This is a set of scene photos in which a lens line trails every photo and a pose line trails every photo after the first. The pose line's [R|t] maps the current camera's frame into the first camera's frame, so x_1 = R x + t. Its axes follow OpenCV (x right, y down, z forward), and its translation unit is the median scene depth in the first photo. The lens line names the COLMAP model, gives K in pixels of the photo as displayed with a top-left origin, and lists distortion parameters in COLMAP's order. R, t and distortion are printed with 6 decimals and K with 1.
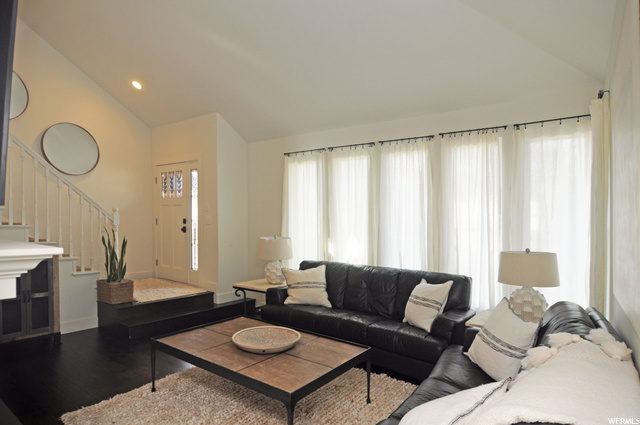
lens RADIAL K [[345.3, 0, 323.3], [0, 345.3, 212.8], [0, 0, 1]] dist [0.002665, 0.001719]
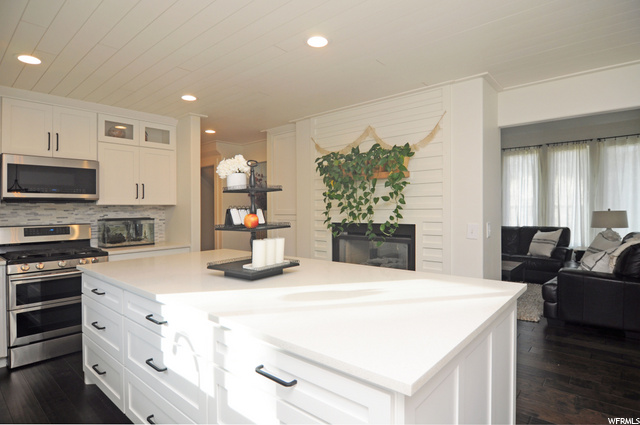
lens RADIAL K [[345.3, 0, 314.4], [0, 345.3, 212.3], [0, 0, 1]] dist [0.002665, 0.001719]
pose [[0.990956, -0.053157, -0.123212, -0.662953], [0.061840, 0.995784, 0.067747, -0.092476], [0.119092, -0.074754, 0.990065, -0.919872]]
